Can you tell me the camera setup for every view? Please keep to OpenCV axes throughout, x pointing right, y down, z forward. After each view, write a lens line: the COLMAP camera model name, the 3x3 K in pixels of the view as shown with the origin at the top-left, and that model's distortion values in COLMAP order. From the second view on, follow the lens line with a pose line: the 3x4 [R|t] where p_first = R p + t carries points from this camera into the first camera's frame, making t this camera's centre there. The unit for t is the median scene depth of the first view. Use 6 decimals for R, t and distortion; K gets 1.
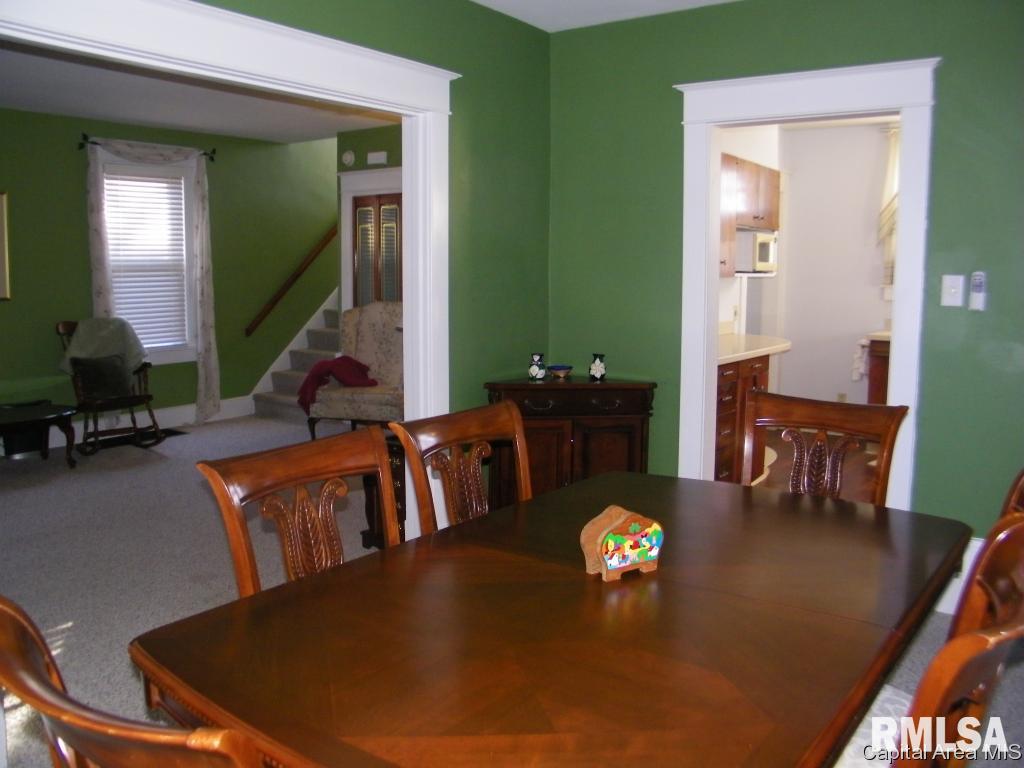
lens RADIAL K [[861.3, 0, 513.0], [0, 861.3, 359.4], [0, 0, 1]] dist [-0.202302, 0.168739]
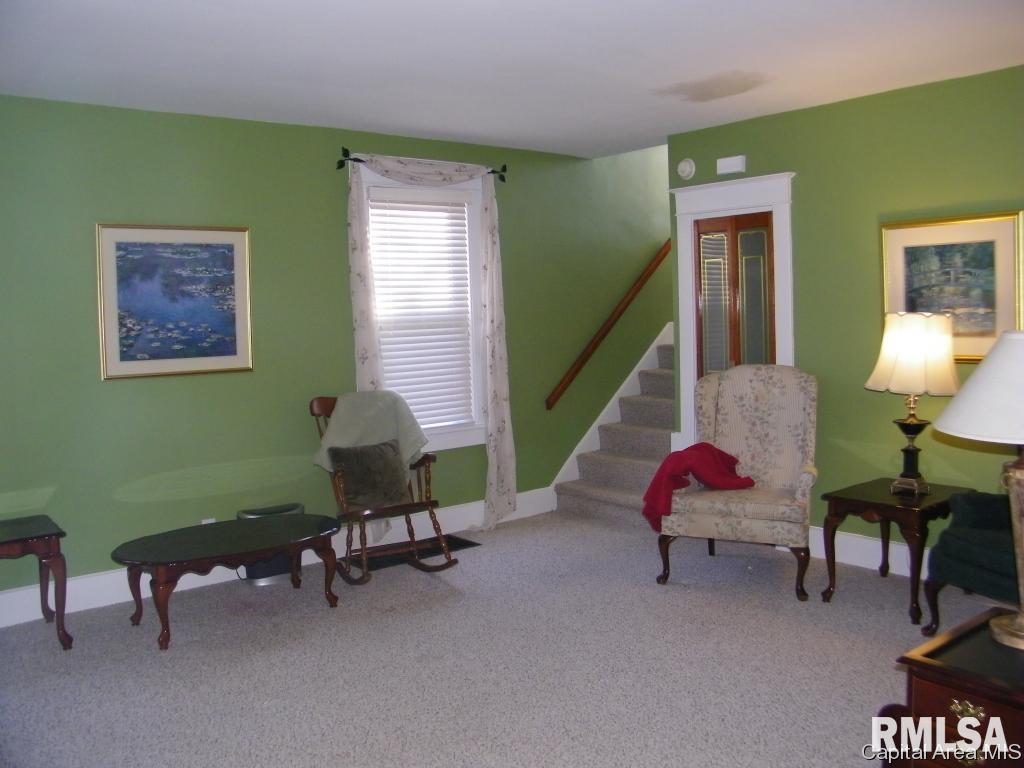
lens RADIAL K [[861.3, 0, 513.0], [0, 861.3, 359.4], [0, 0, 1]] dist [-0.202302, 0.168739]
pose [[0.964401, -0.019604, -0.263718, -0.159810], [0.006207, 0.998652, -0.051537, -0.037373], [0.264372, 0.048065, 0.963222, 0.277254]]
